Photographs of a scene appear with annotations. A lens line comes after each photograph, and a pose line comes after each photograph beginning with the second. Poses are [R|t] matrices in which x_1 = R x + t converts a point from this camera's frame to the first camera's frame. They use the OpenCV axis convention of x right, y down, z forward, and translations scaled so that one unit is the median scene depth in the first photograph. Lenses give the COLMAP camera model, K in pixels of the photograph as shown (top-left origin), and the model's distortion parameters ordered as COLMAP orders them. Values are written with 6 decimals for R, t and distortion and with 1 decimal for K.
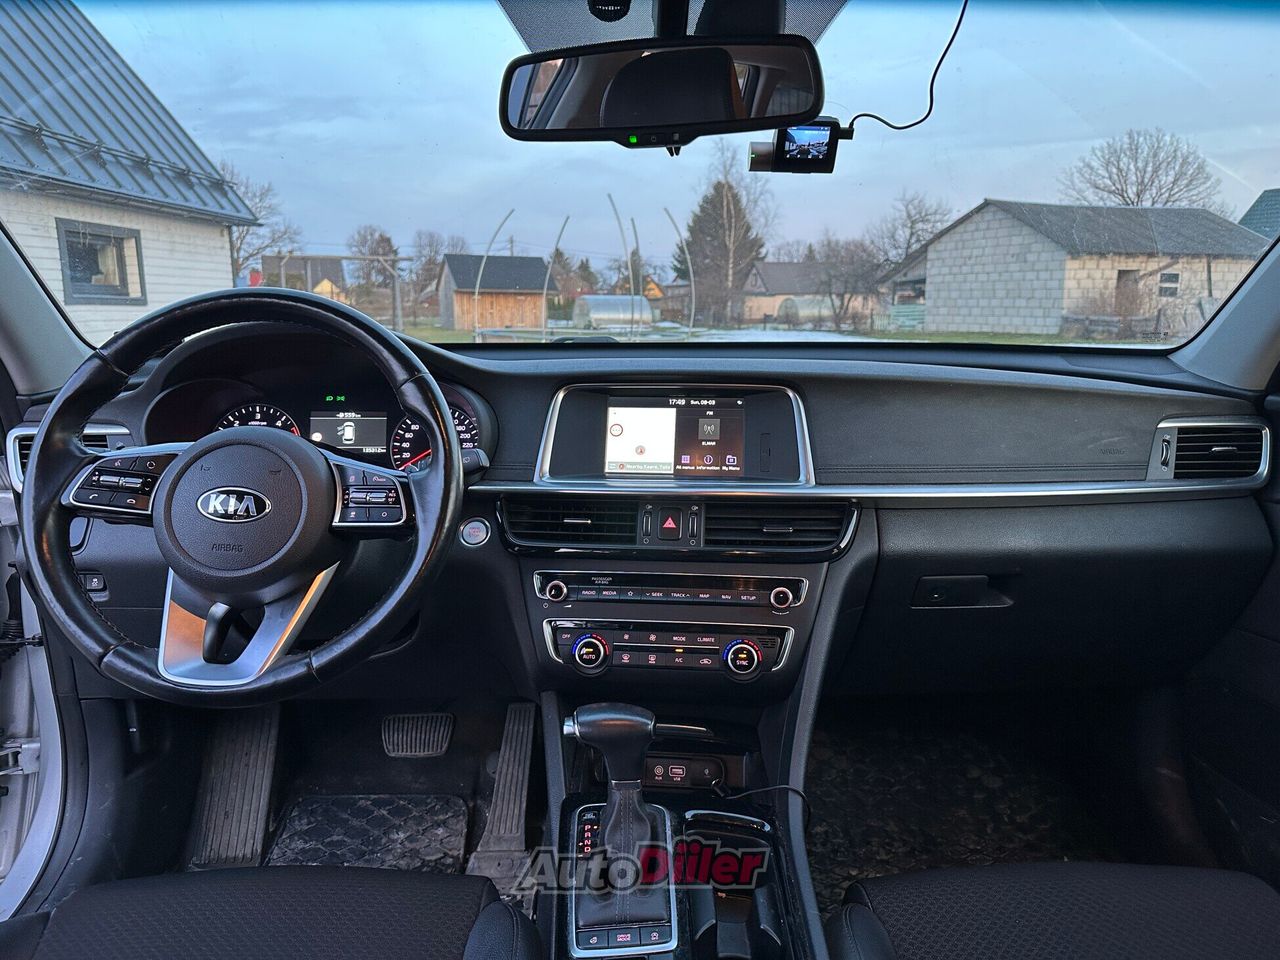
lens RADIAL K [[886.9, 0, 640.0], [0, 886.9, 480.0], [0, 0, 1]] dist [0.074443, -0.111383]
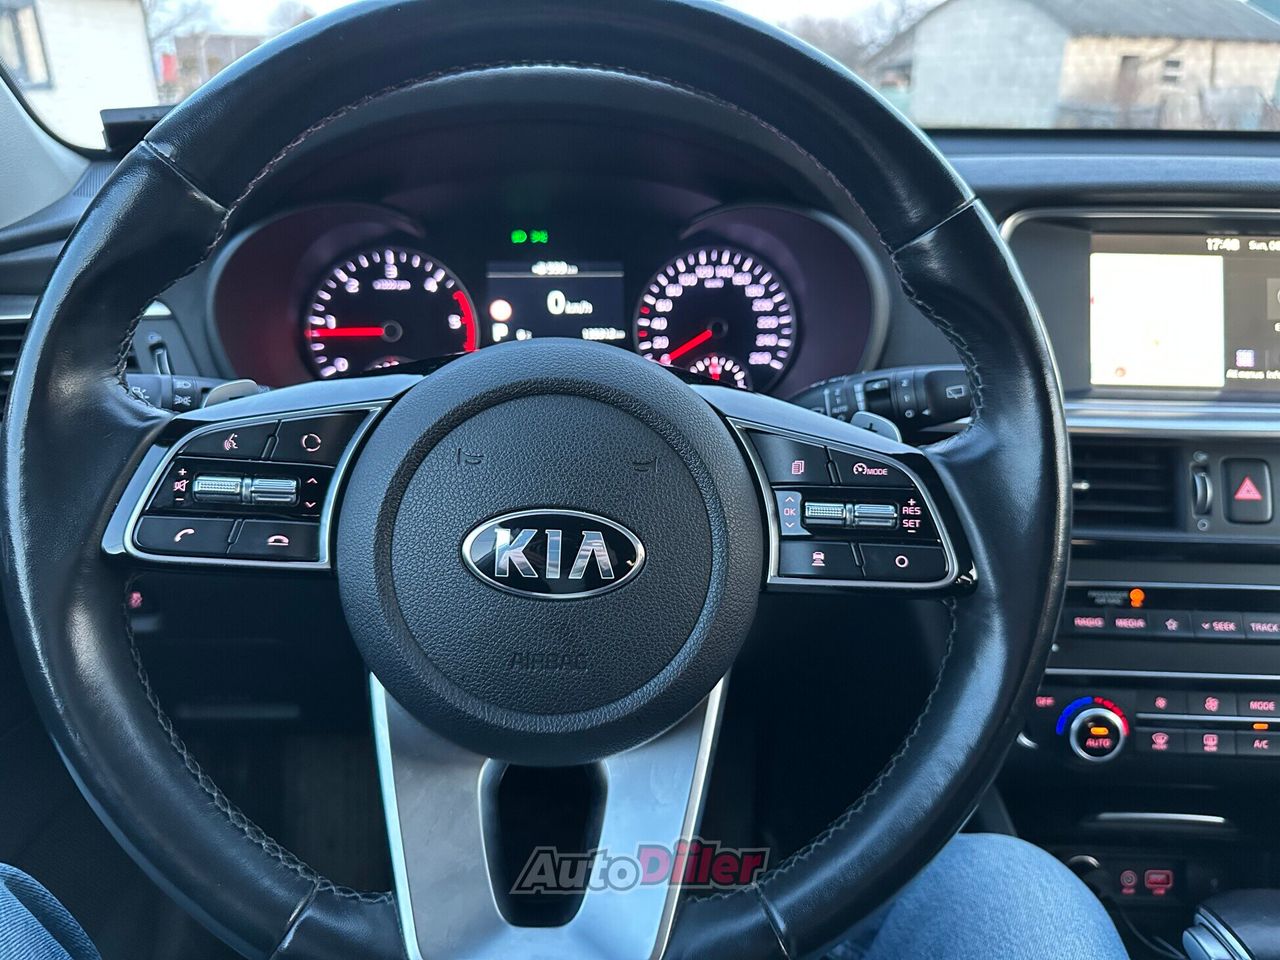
lens RADIAL K [[935.2, 0, 640.0], [0, 935.2, 480.0], [0, 0, 1]] dist [-0.002608, -0.011473]
pose [[0.999254, -0.015896, 0.035206, -0.333321], [0.008619, 0.980176, 0.197943, -0.066369], [-0.037655, -0.197492, 0.979581, 0.469339]]
